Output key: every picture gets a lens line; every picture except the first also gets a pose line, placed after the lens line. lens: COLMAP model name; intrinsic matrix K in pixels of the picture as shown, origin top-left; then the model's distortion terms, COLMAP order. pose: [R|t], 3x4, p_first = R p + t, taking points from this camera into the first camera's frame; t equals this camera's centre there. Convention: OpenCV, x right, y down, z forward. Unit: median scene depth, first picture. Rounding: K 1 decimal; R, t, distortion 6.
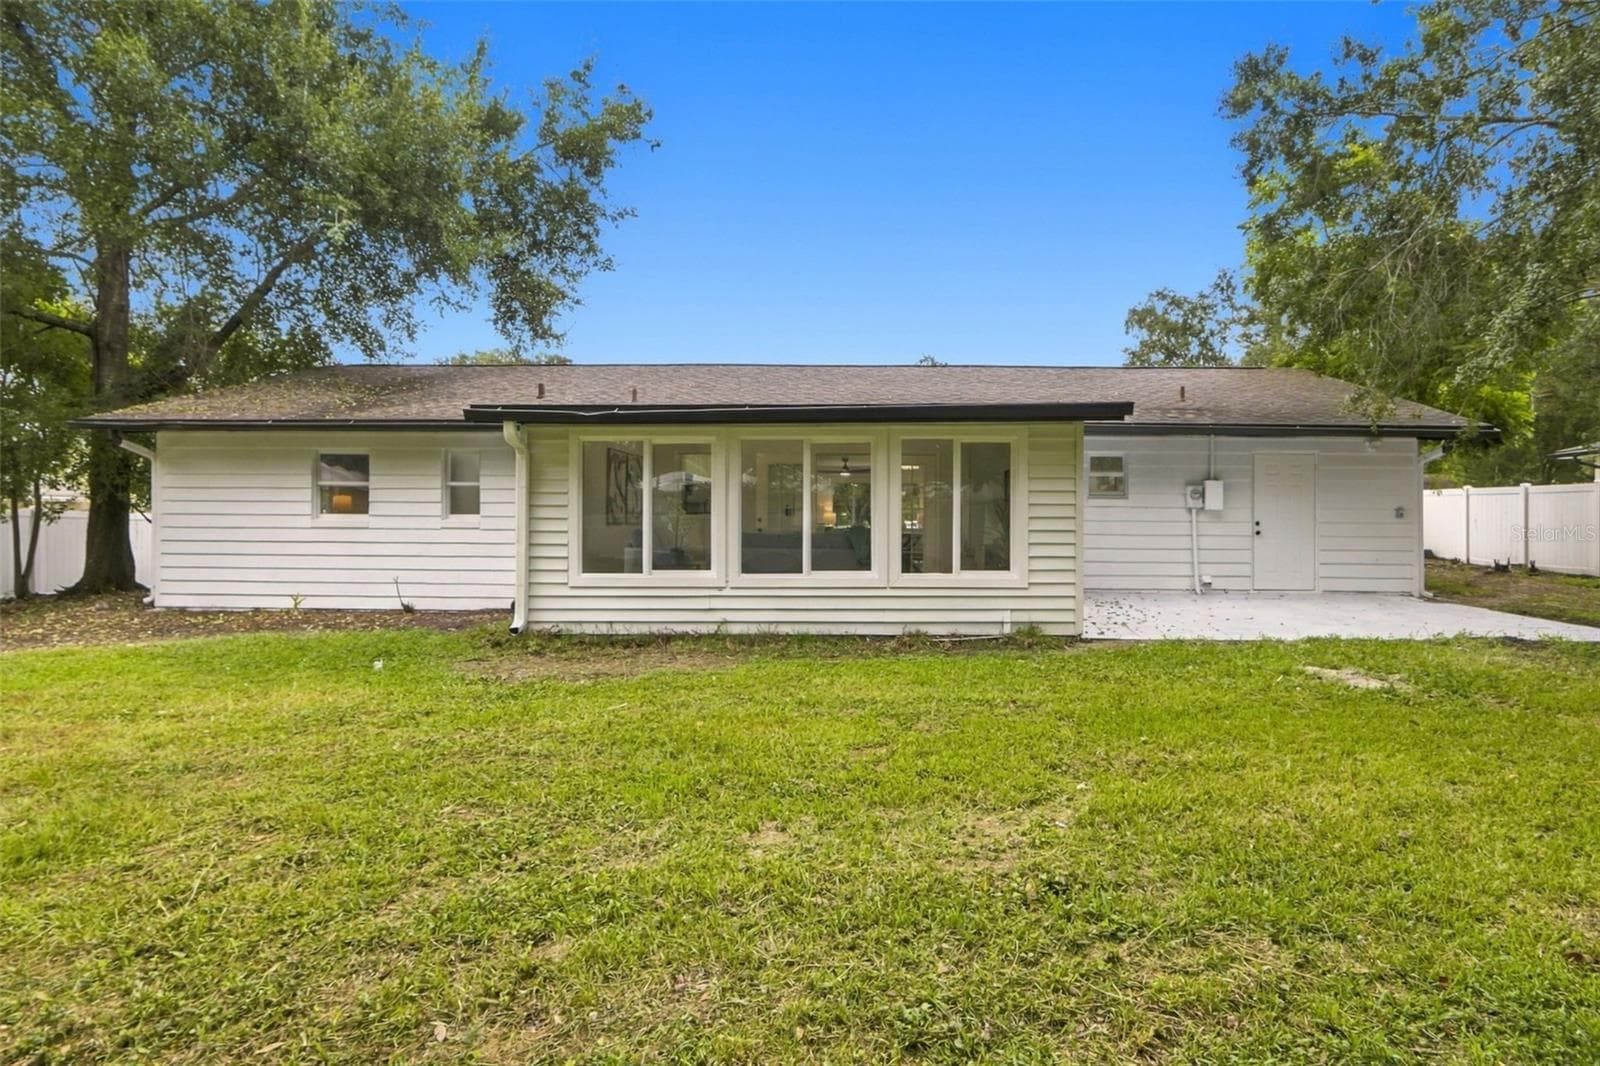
lens RADIAL K [[759.4, 0, 800.0], [0, 759.4, 533.0], [0, 0, 1]] dist [0.000874, 0.000291]
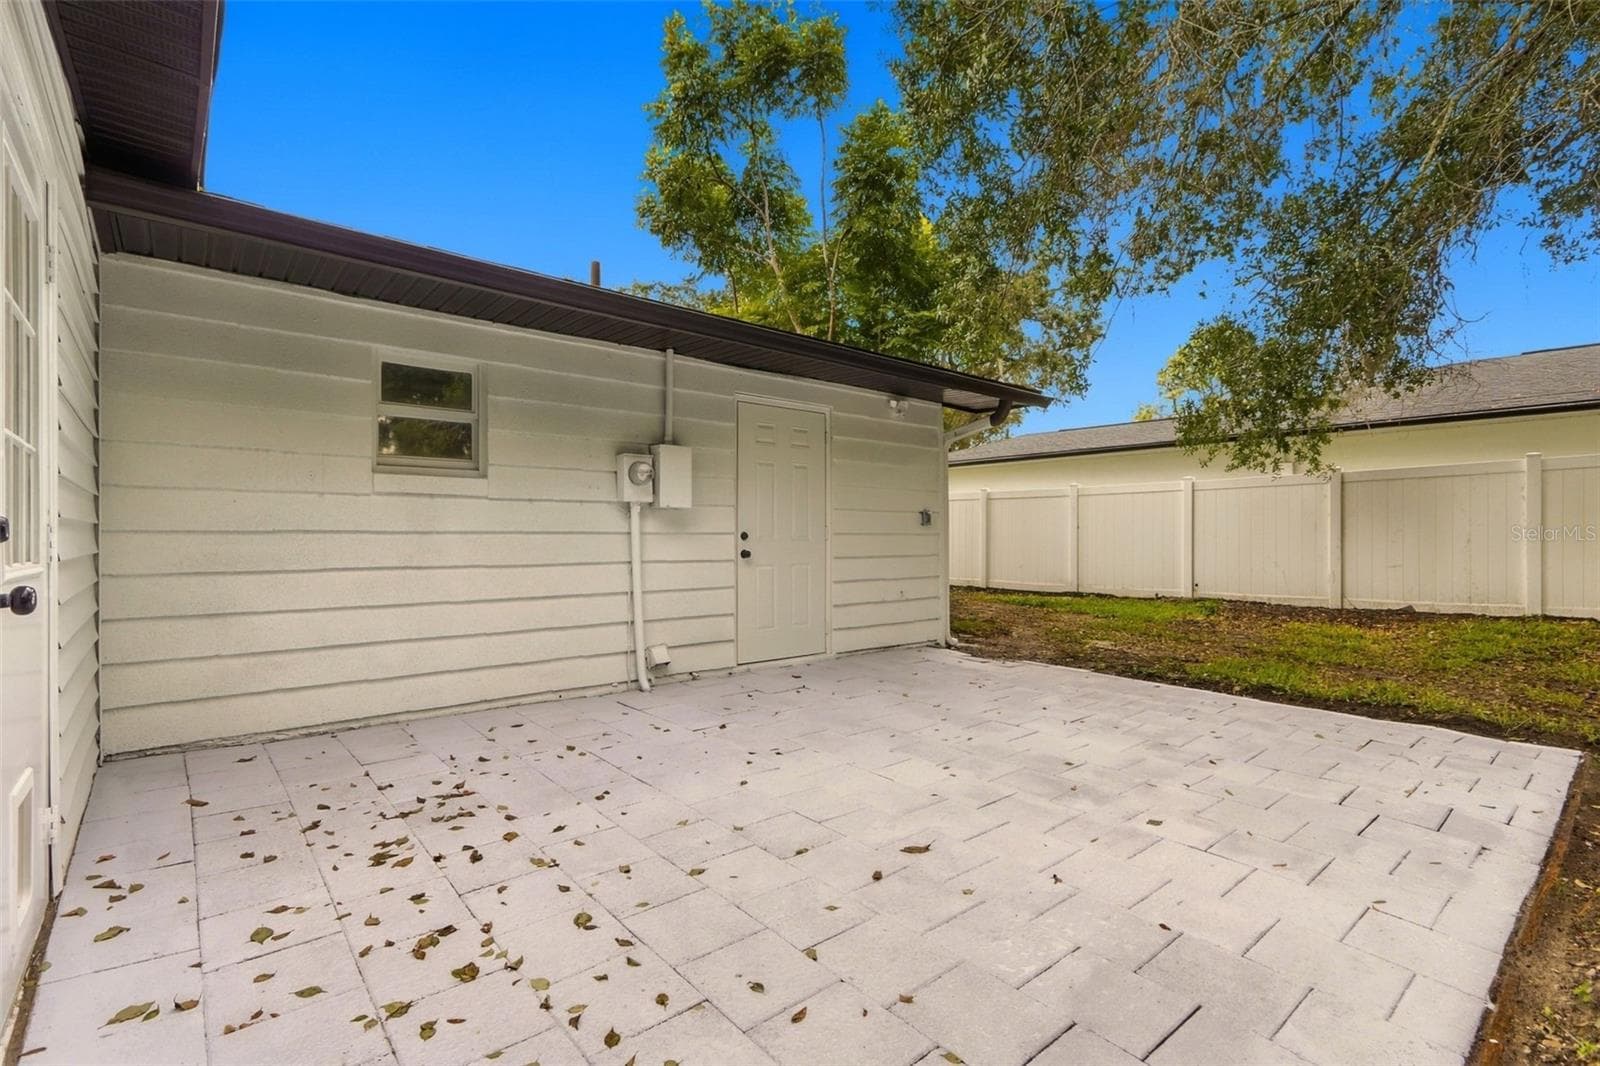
lens RADIAL K [[735.8, 0, 800.0], [0, 735.8, 533.0], [0, 0, 1]] dist [0.001077, 0.000303]
pose [[0.757757, -0.004944, 0.652519, 0.308195], [0.008190, 0.999965, -0.001935, -0.013416], [-0.652486, 0.006811, 0.757770, 0.603885]]
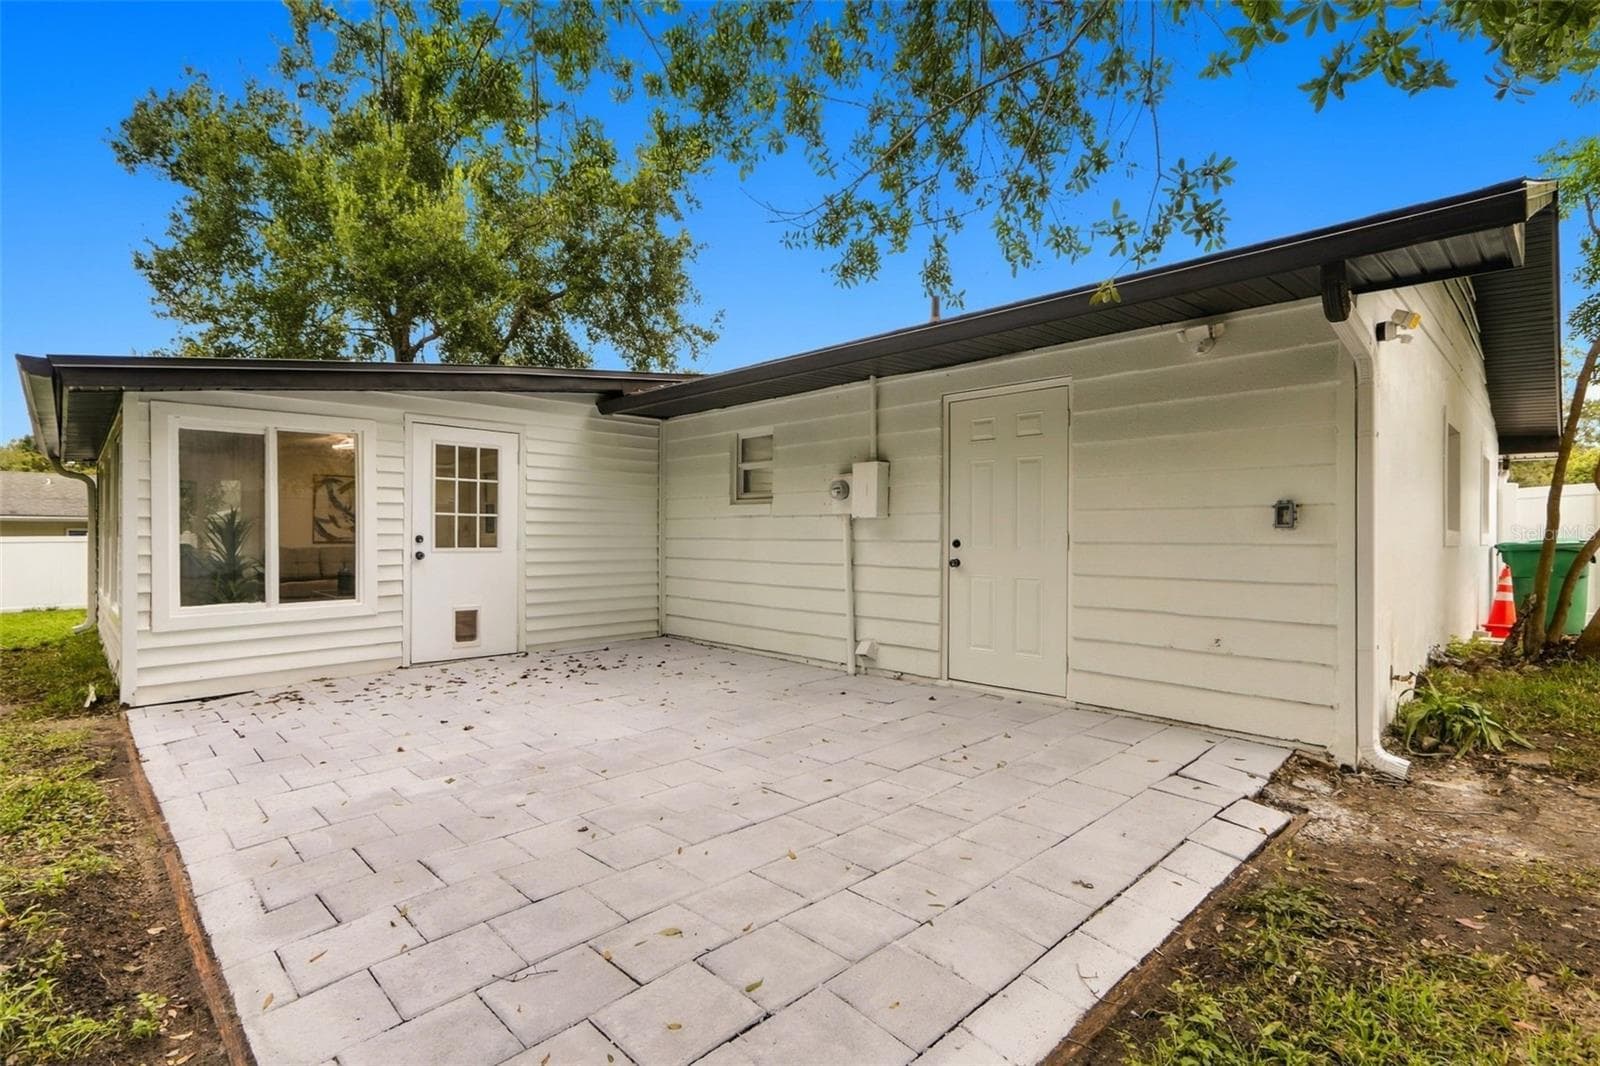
lens RADIAL K [[759.4, 0, 800.0], [0, 759.4, 533.0], [0, 0, 1]] dist [0.000874, 0.000291]
pose [[0.705432, -0.007649, -0.708737, 0.887484], [-0.001266, 0.999927, -0.012052, -0.013569], [0.708777, 0.009399, 0.705370, 0.595236]]
